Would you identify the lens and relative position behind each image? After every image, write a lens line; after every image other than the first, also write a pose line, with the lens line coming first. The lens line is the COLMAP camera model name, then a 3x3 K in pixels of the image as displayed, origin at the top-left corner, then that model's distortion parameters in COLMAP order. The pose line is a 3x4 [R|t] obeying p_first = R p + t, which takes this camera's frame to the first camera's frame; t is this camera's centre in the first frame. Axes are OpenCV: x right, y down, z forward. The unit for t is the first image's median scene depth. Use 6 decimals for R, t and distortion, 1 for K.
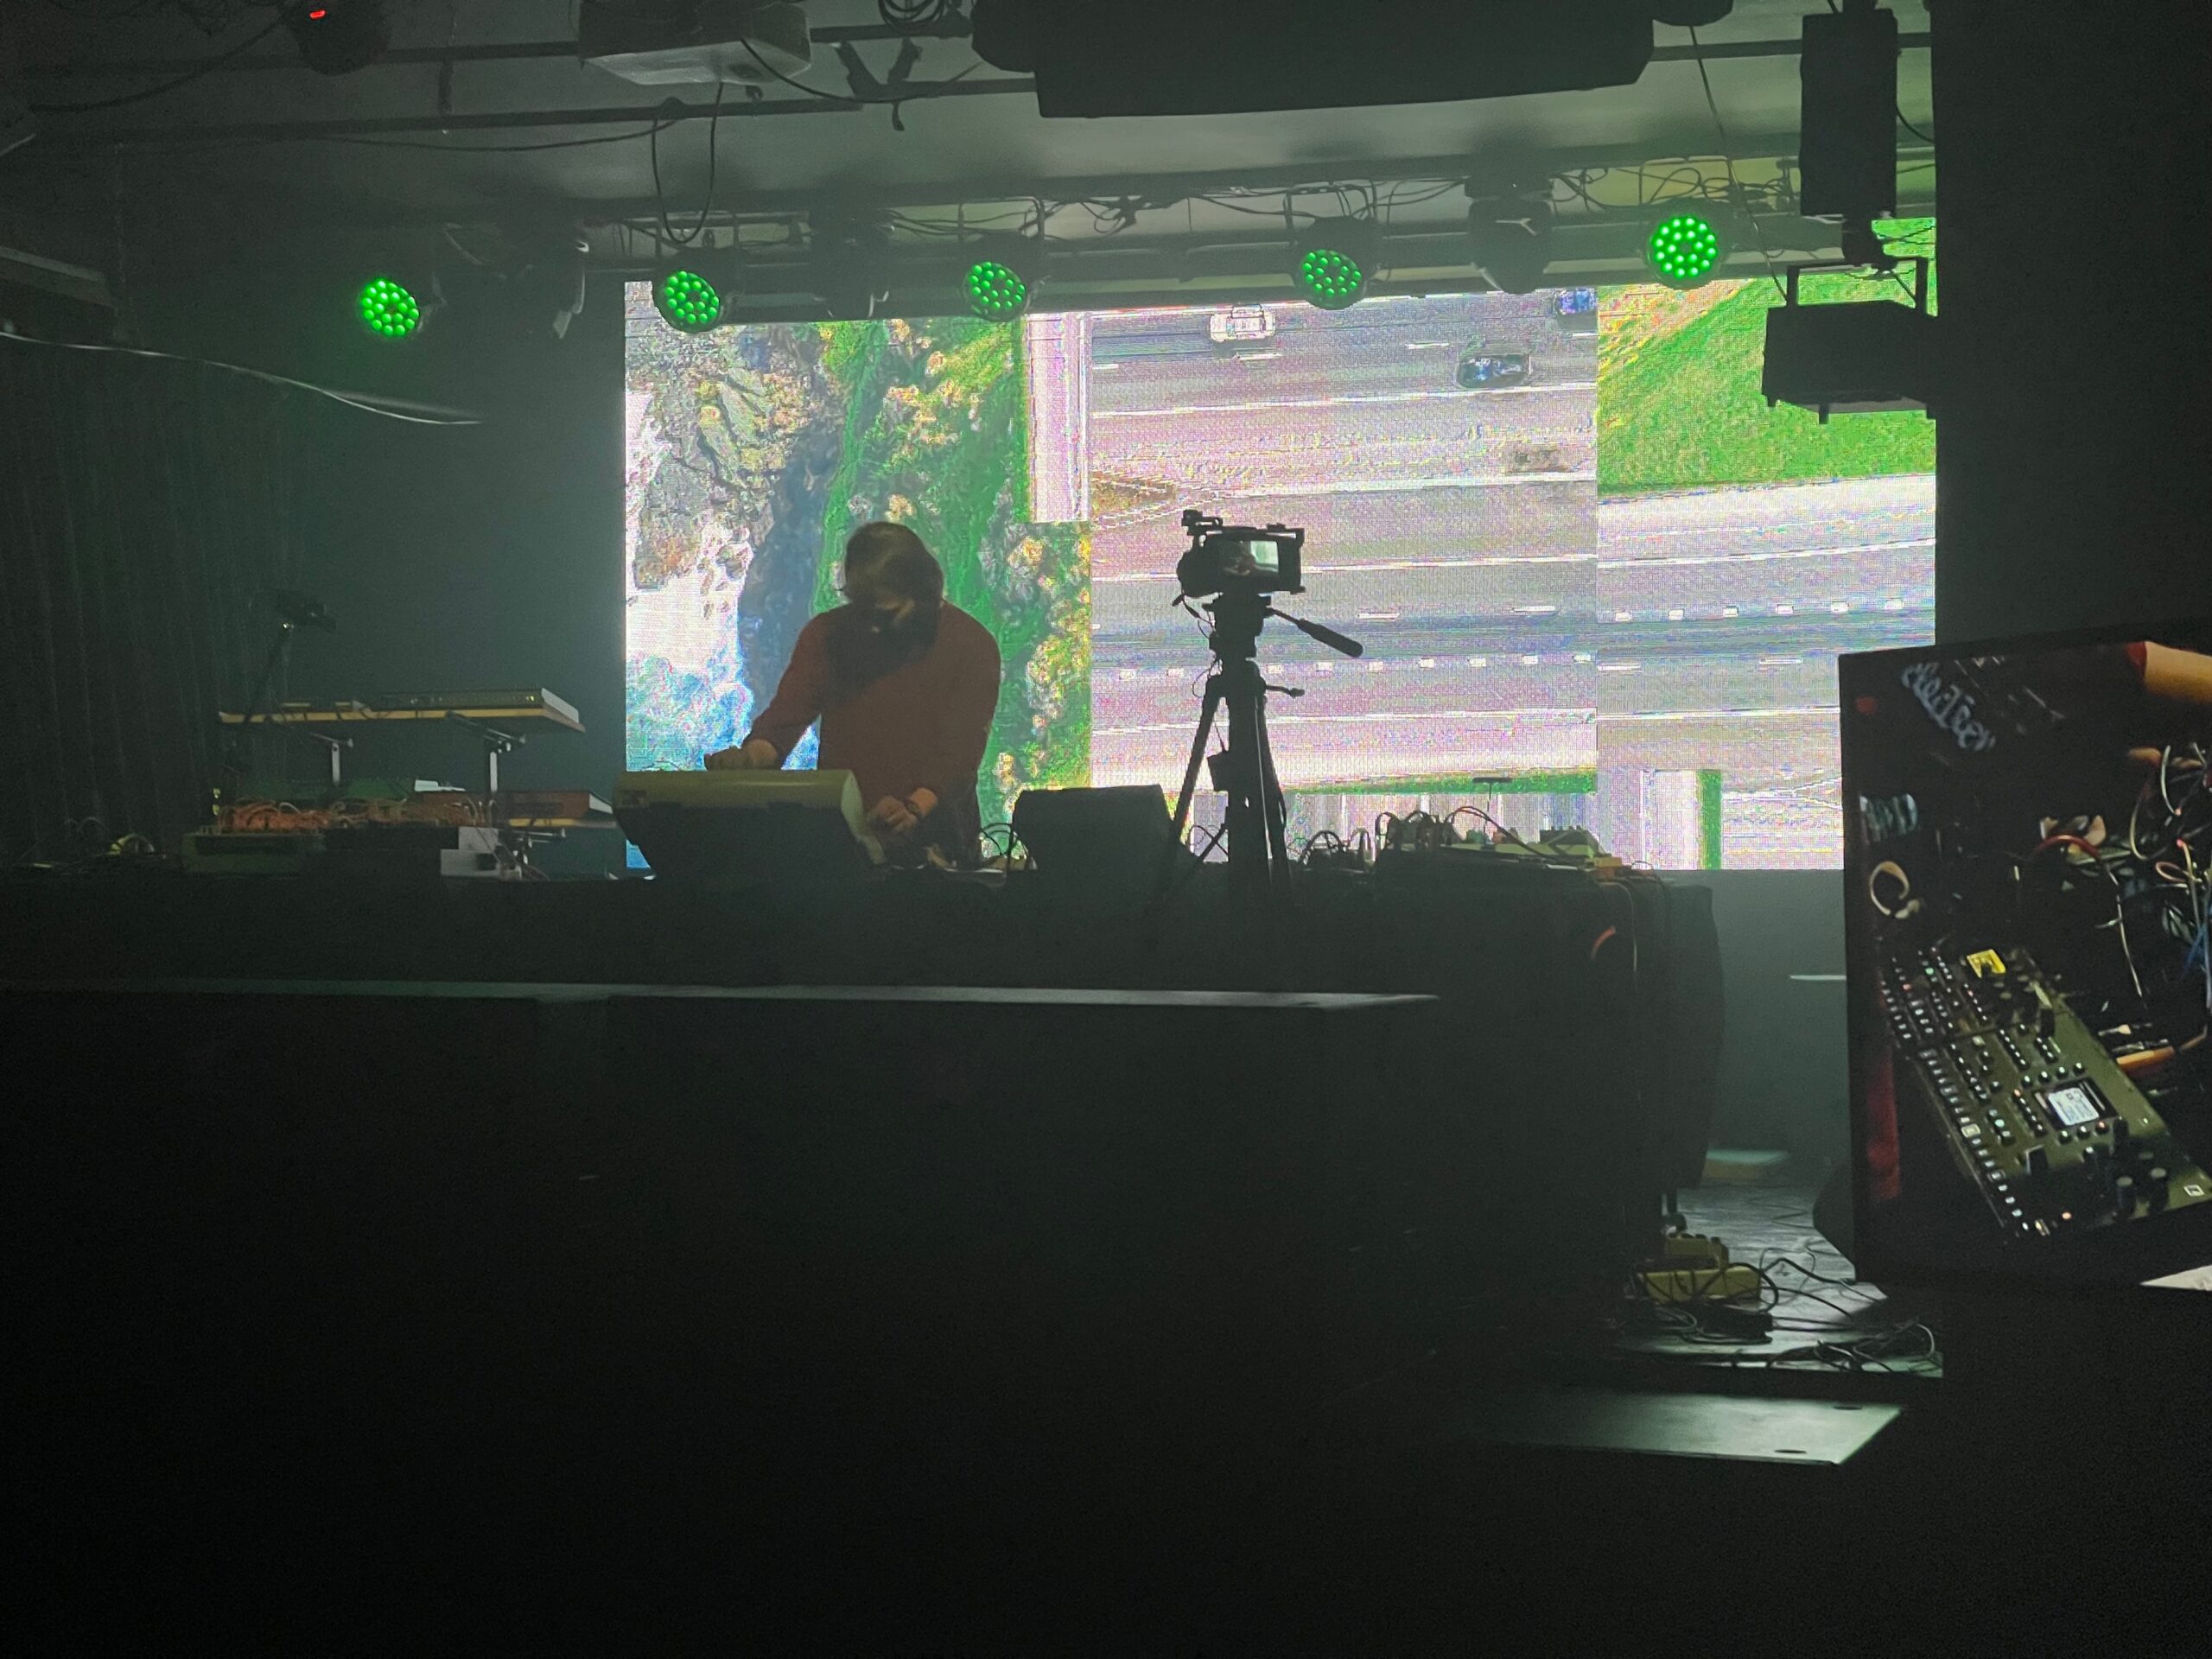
lens RADIAL K [[4042.7, 0, 1089.9], [0, 4042.7, 819.8], [0, 0, 1]] dist [0.201433, 0.000000]
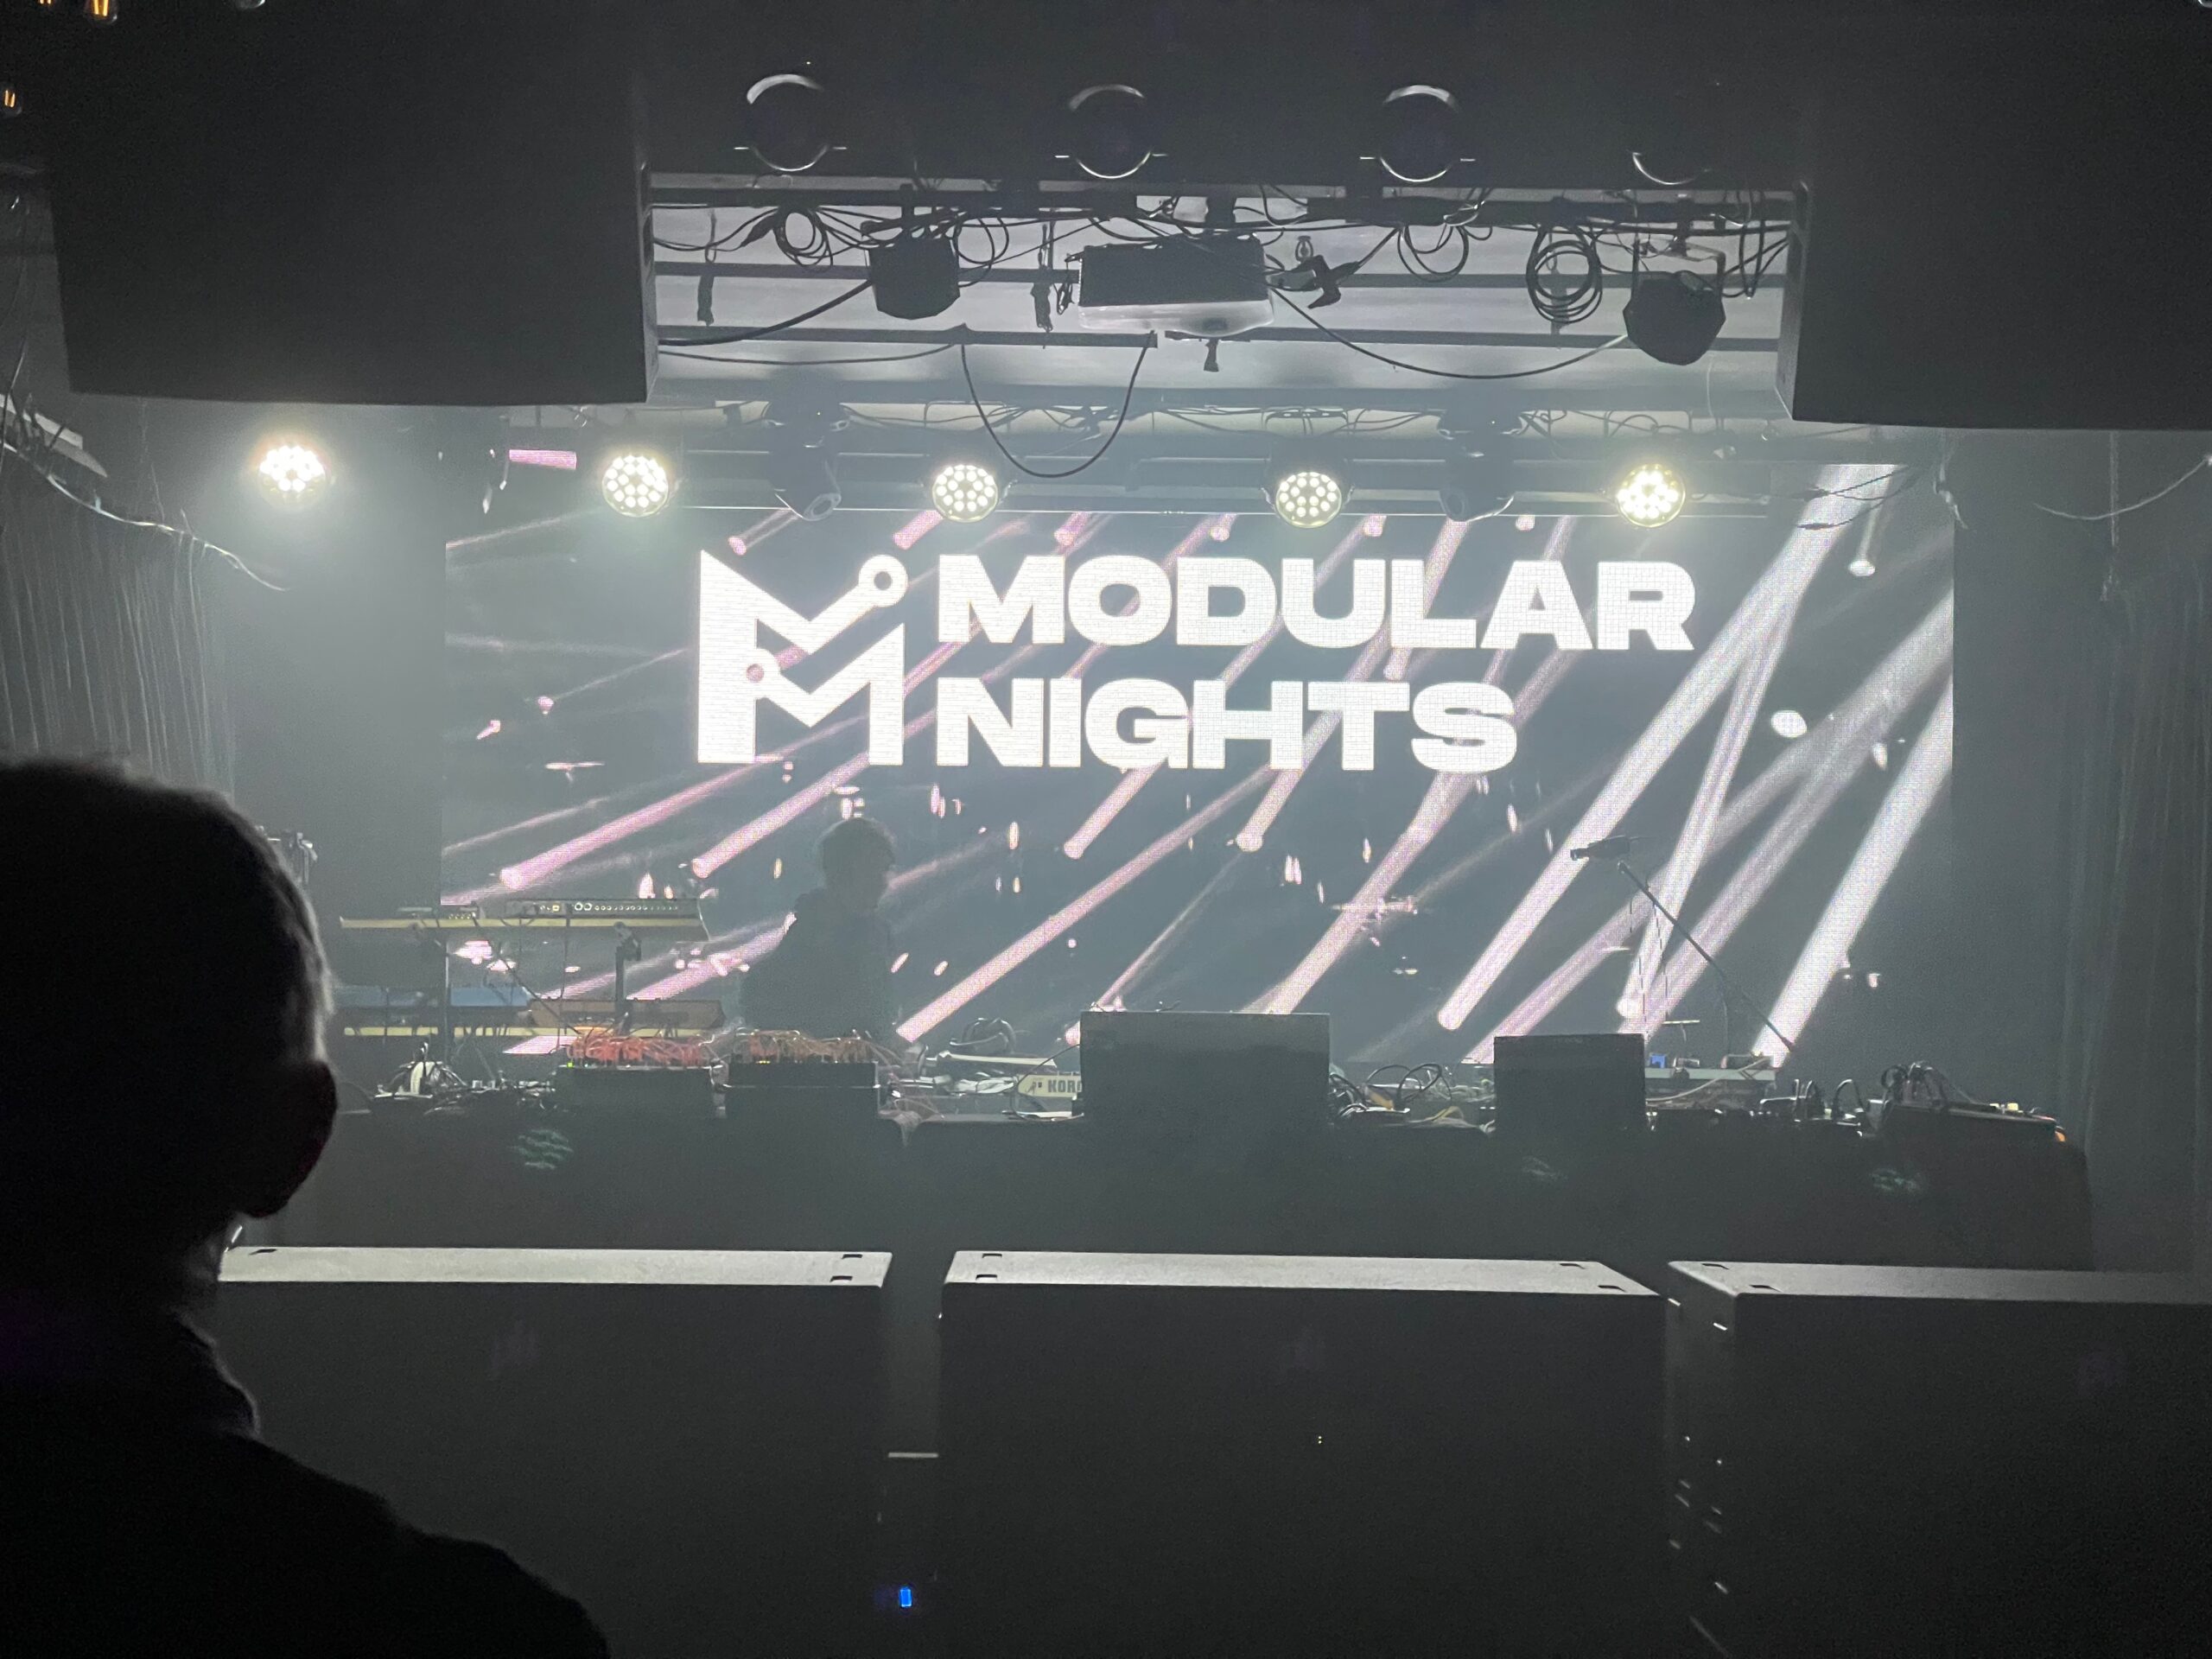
lens RADIAL K [[4042.7, 0, 1095.3], [0, 4042.7, 828.8], [0, 0, 1]] dist [0.201433, 0.000000]
pose [[0.950153, 0.019086, 0.311201, -0.342072], [-0.013308, 0.999698, -0.020678, -0.031234], [-0.311501, 0.015505, 0.950119, 0.050663]]
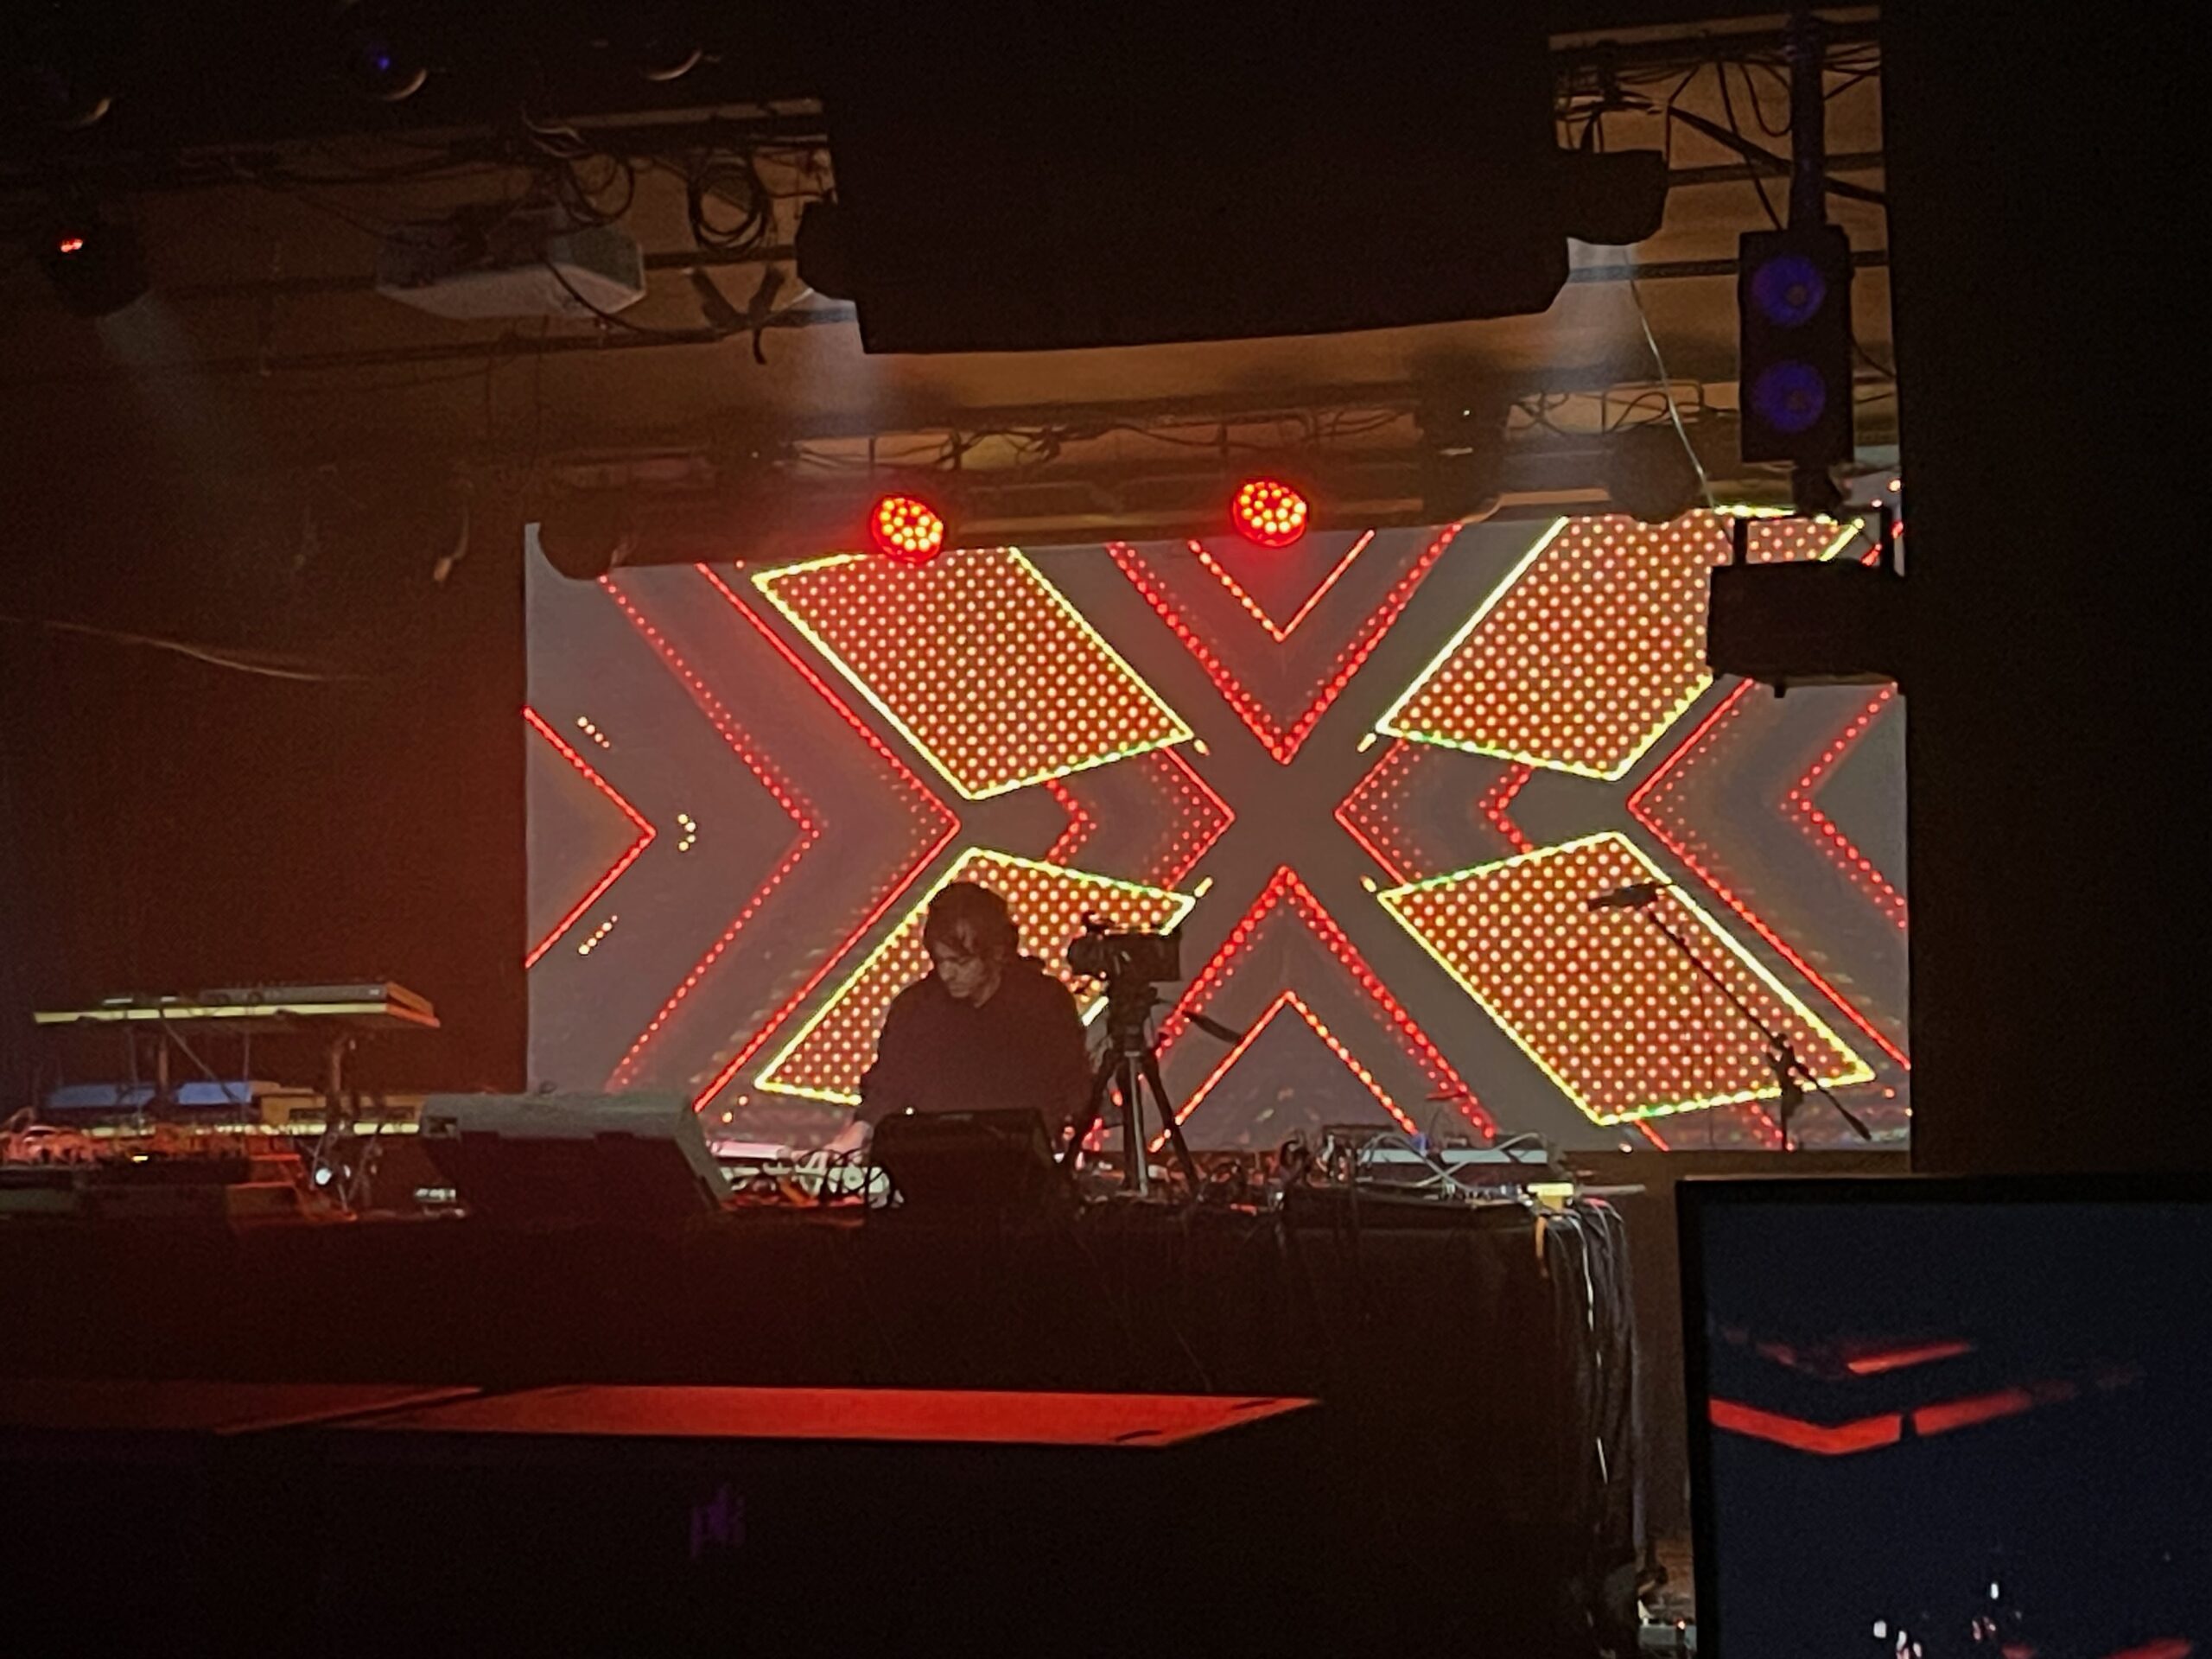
lens RADIAL K [[4037.6, 0, 1108.4], [0, 4037.6, 828.4], [0, 0, 1]] dist [0.130281, 0.000000]
pose [[0.999931, -0.010733, -0.004696, 0.029124], [0.010496, 0.998795, -0.047940, -0.021026], [0.005205, 0.047887, 0.998839, 0.101660]]
